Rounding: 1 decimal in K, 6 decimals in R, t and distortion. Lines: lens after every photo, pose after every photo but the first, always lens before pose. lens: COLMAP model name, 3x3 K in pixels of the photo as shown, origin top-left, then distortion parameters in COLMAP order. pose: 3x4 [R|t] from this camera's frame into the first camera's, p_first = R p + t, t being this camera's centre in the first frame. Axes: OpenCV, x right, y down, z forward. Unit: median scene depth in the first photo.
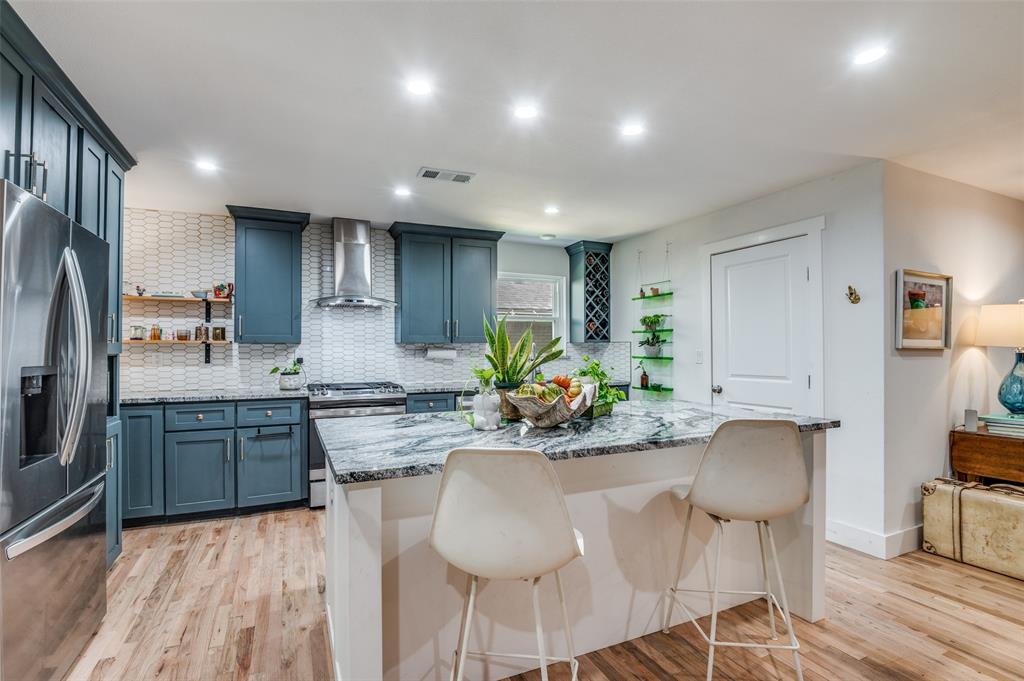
lens RADIAL K [[471.7, 0, 503.3], [0, 471.7, 341.5], [0, 0, 1]] dist [-0.004223, -0.008808]
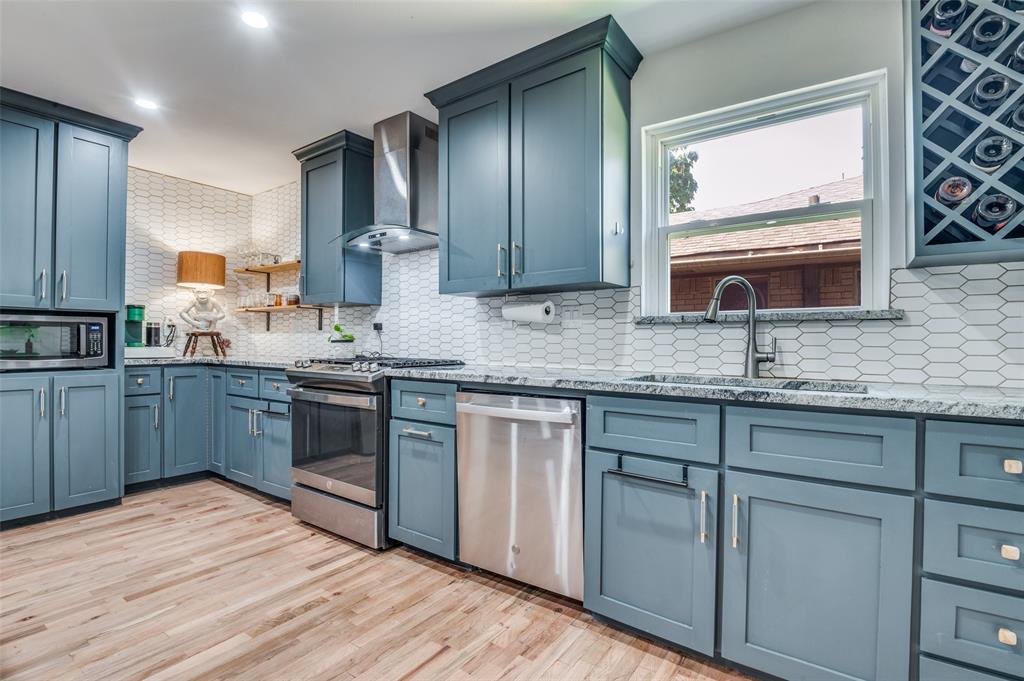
lens RADIAL K [[483.8, 0, 511.1], [0, 483.8, 338.0], [0, 0, 1]] dist [-0.012829, -0.001198]
pose [[0.500118, -0.001655, -0.865956, 0.456863], [0.008869, 0.999956, 0.003211, 0.072549], [0.865912, -0.009286, 0.500110, 0.978405]]
